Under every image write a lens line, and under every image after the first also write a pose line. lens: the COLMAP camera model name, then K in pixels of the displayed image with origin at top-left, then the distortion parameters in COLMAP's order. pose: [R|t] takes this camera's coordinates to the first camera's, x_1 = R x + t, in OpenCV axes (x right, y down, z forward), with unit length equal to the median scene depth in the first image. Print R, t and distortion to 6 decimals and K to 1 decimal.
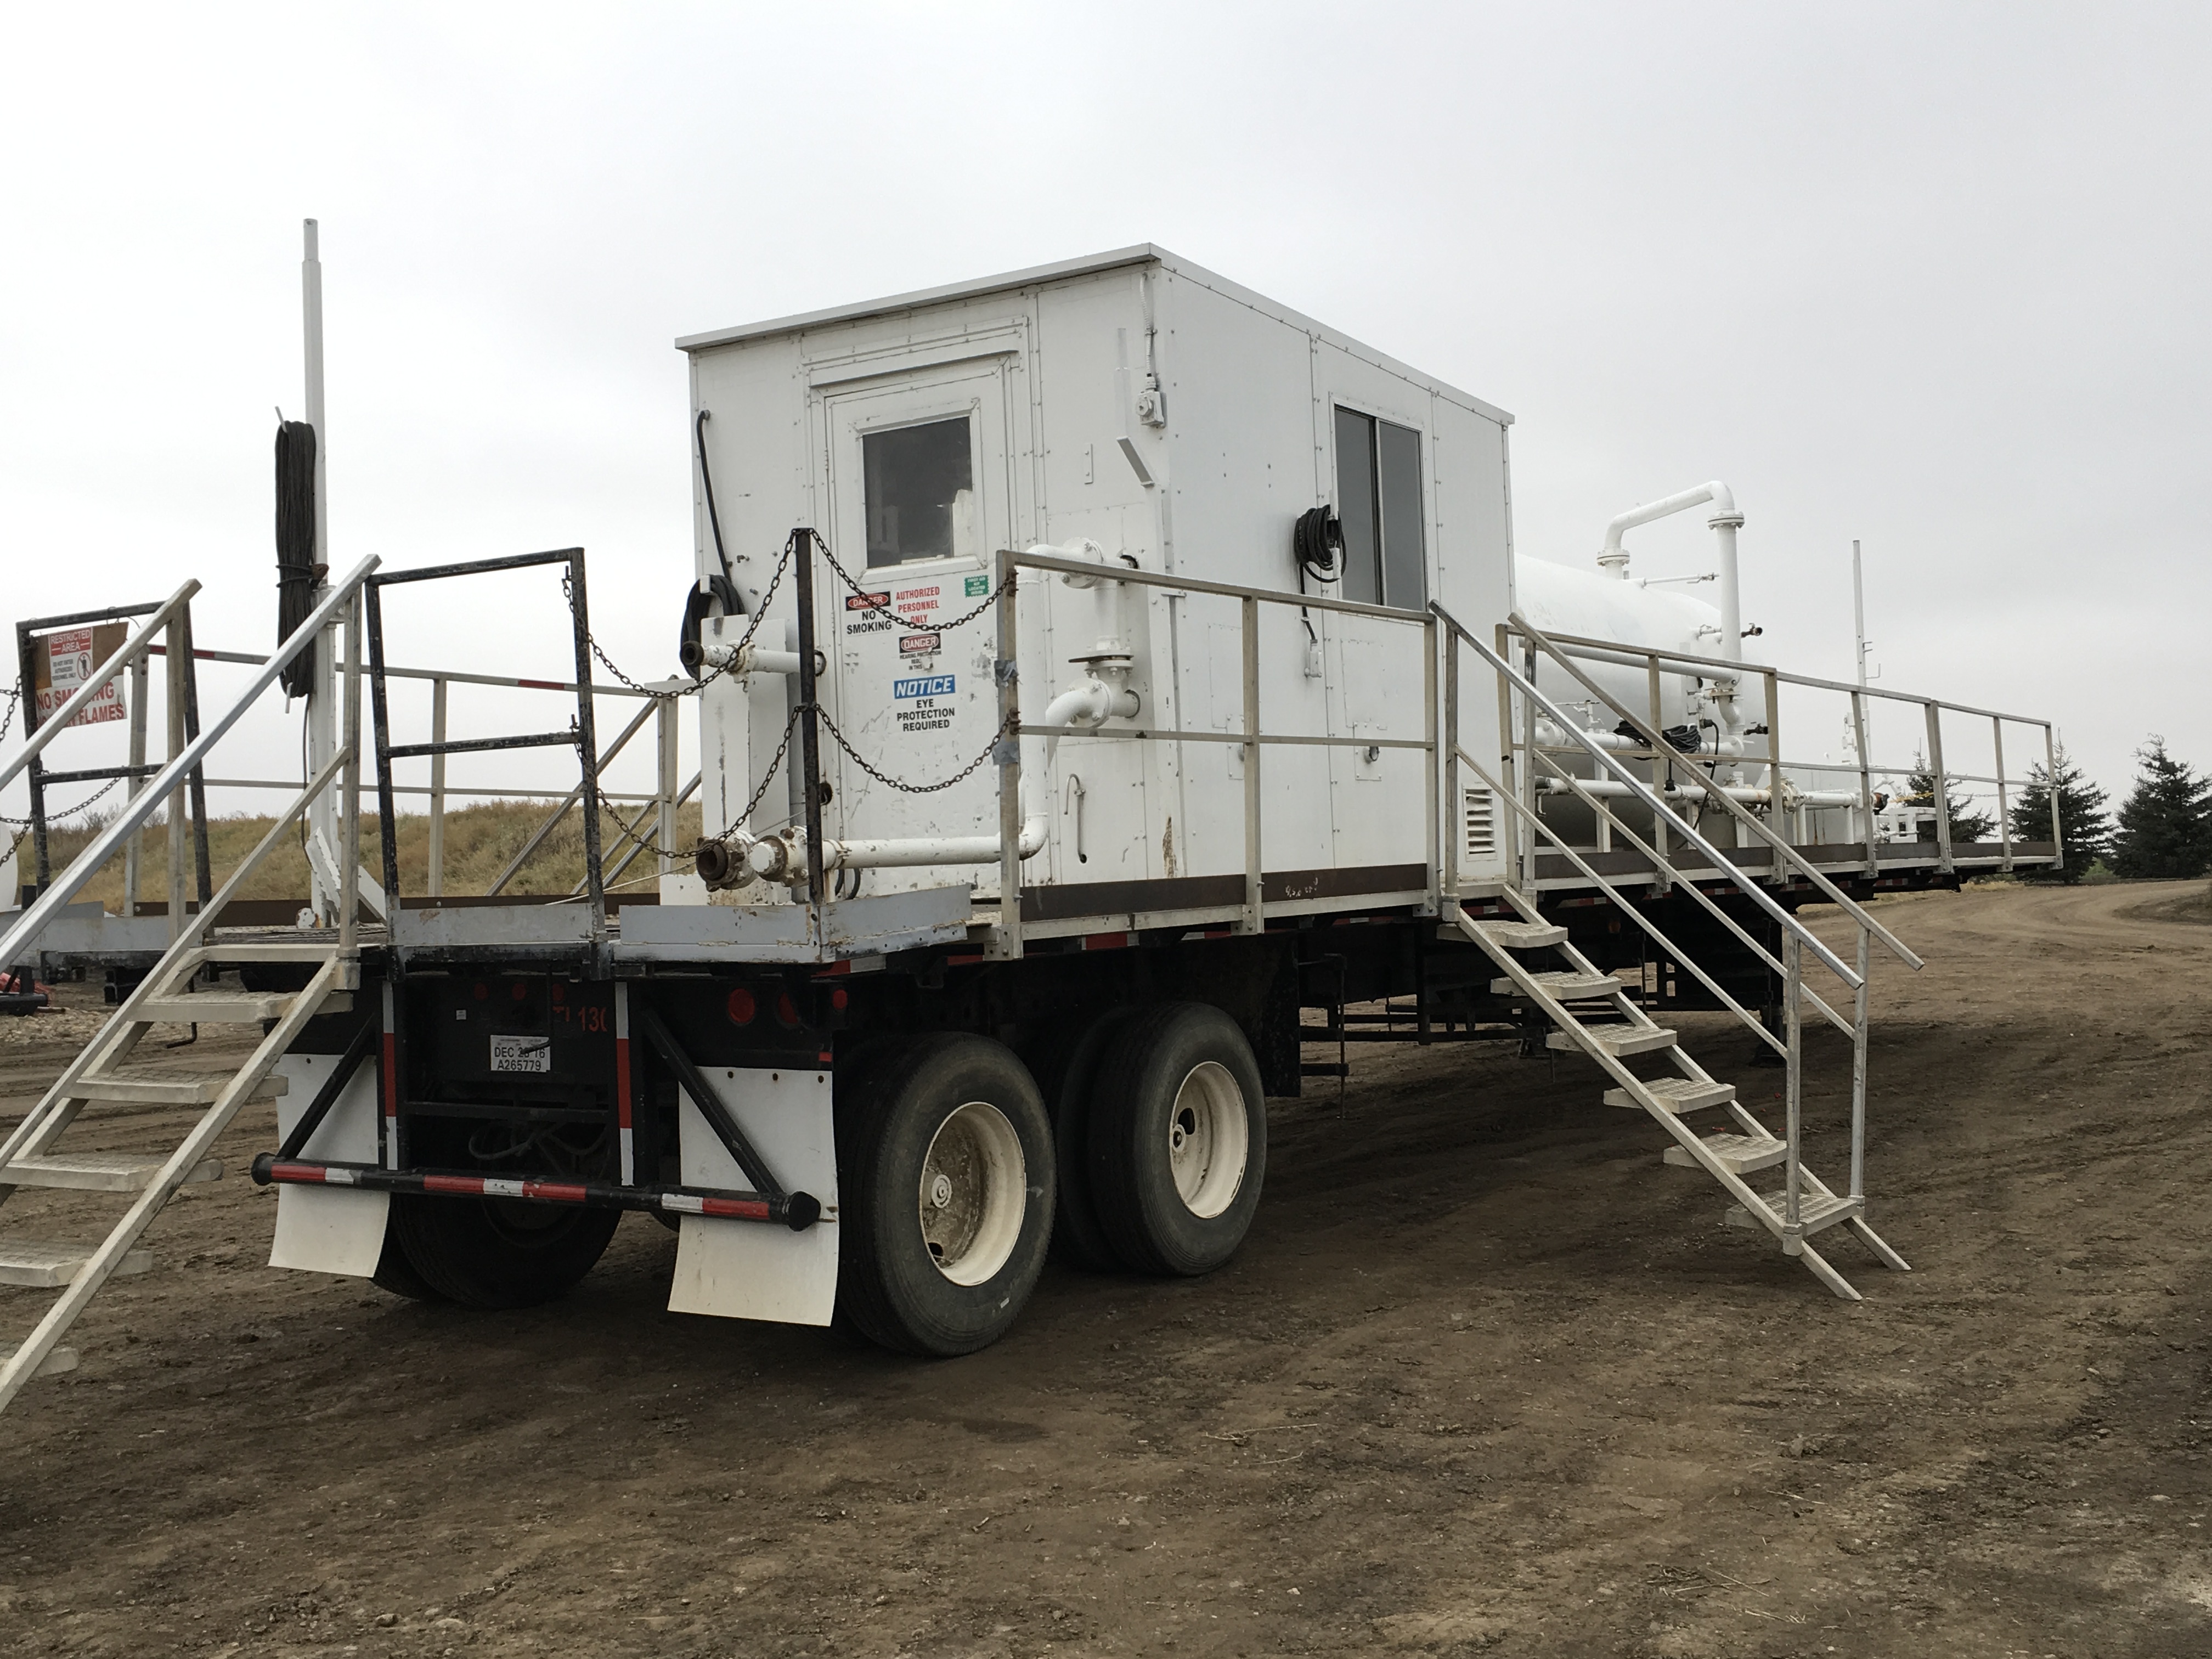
lens RADIAL K [[2384.9, 0, 1104.8], [0, 2384.9, 839.3], [0, 0, 1]] dist [0.026172, 0.000000]
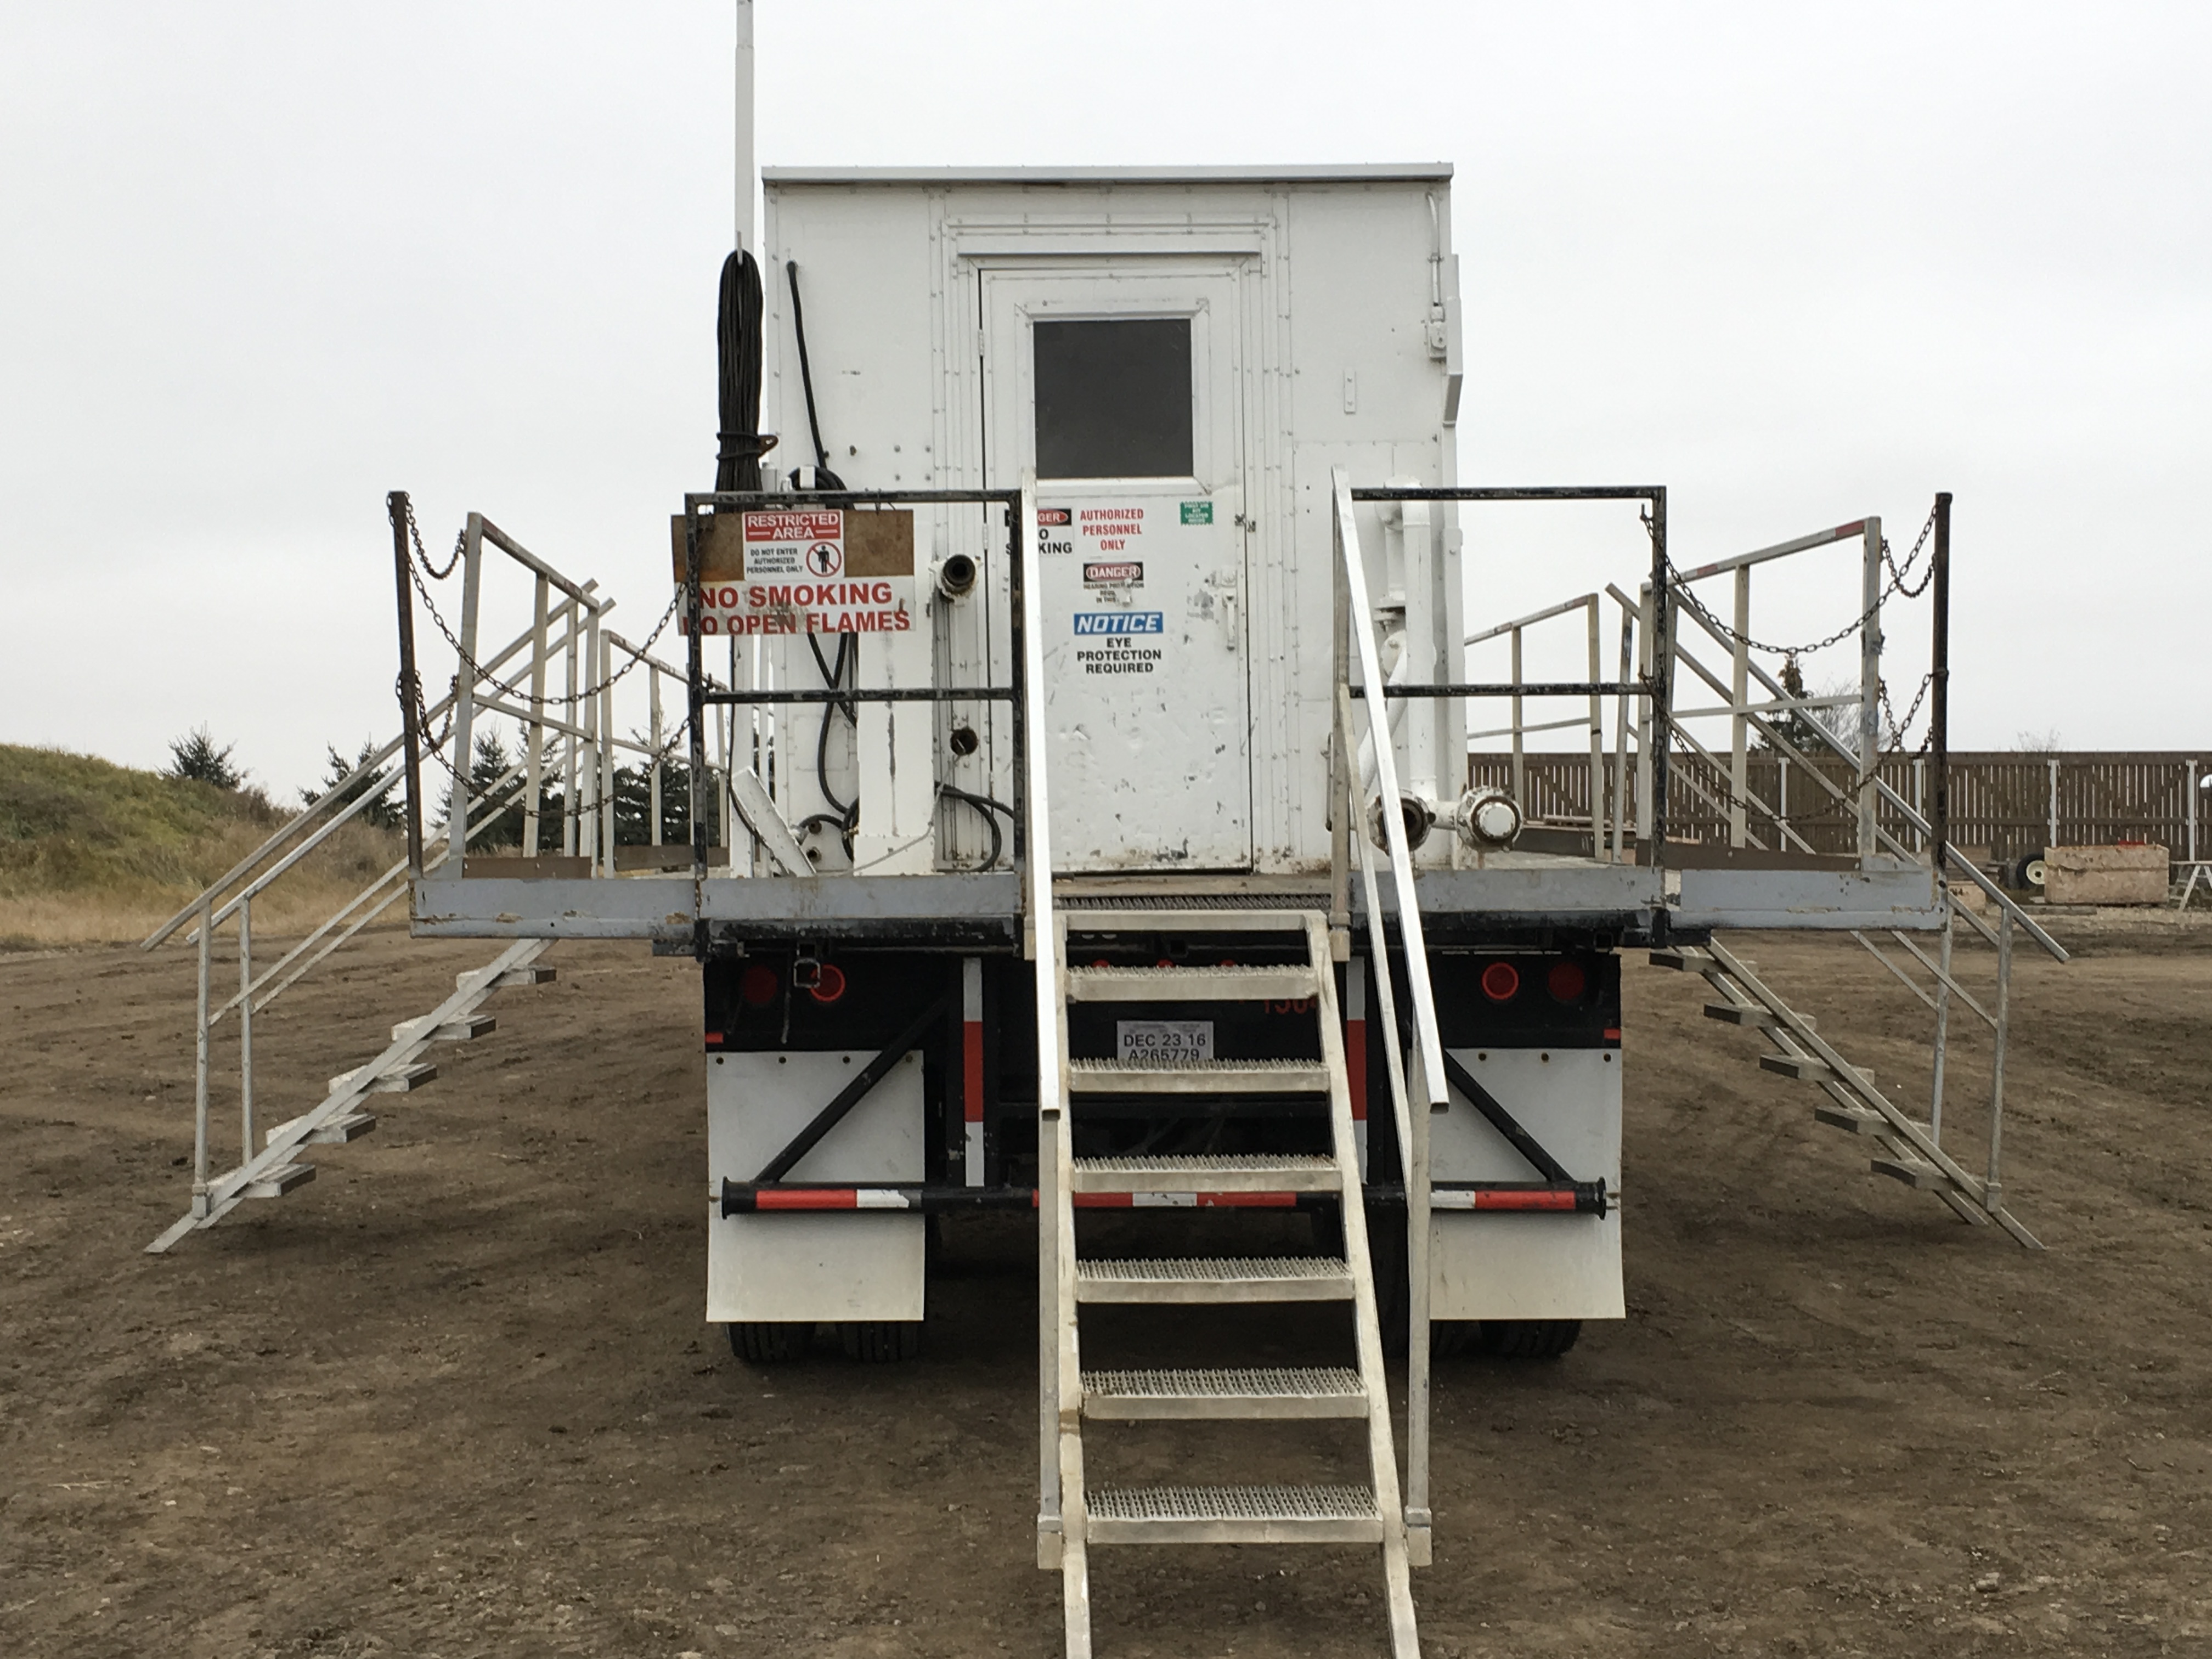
lens RADIAL K [[3065.2, 0, 1105.5], [0, 3065.2, 823.3], [0, 0, 1]] dist [-0.001308, 0.000000]
pose [[0.828449, 0.021891, 0.559636, -0.710605], [-0.023622, 0.999712, -0.004135, 0.013384], [-0.559566, -0.009794, 0.828728, 0.083911]]
